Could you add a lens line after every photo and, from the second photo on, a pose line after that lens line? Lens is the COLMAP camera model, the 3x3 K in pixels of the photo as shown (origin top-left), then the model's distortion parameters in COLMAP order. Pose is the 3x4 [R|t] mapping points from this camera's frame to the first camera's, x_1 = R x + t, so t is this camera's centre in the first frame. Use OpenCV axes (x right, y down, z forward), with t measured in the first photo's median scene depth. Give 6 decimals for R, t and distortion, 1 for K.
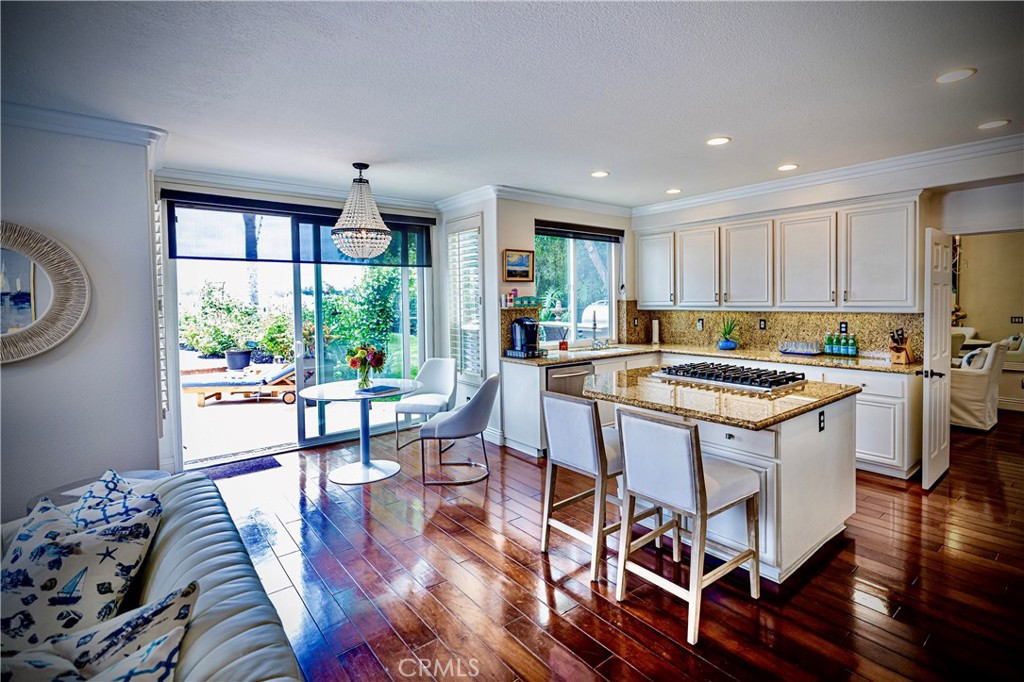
lens RADIAL K [[492.3, 0, 556.7], [0, 492.3, 315.9], [0, 0, 1]] dist [0.002588, 0.000072]
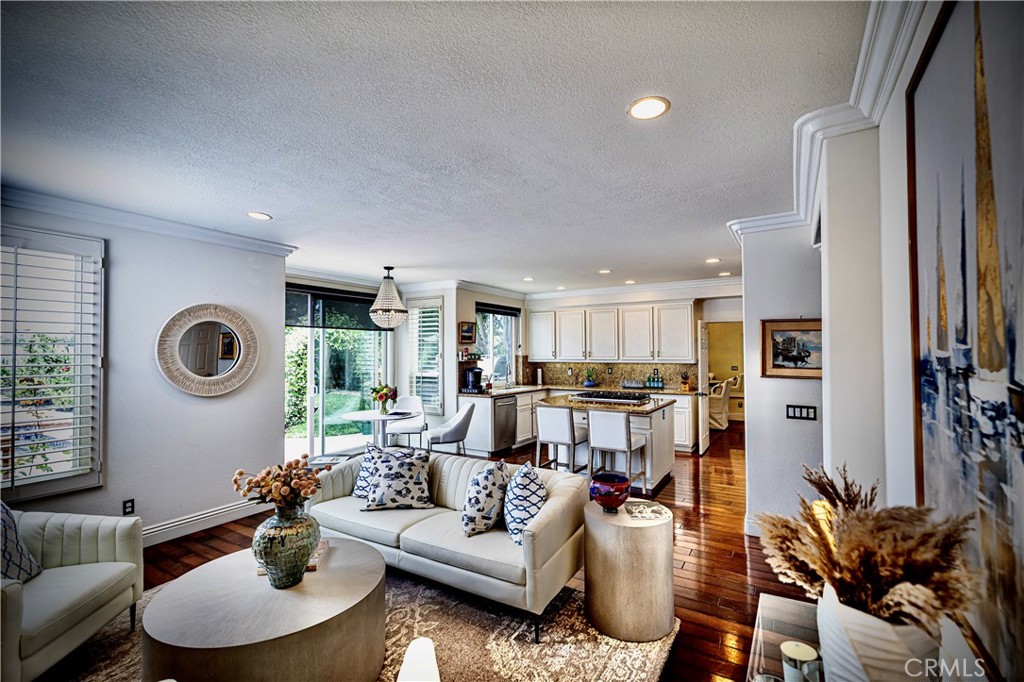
lens RADIAL K [[455.0, 0, 510.2], [0, 455.0, 345.4], [0, 0, 1]] dist [0.001261, 0.000678]
pose [[0.956029, 0.010584, 0.293080, -0.367172], [0.004302, 0.998735, -0.050100, 0.008080], [-0.293240, 0.049158, 0.954774, -0.375123]]
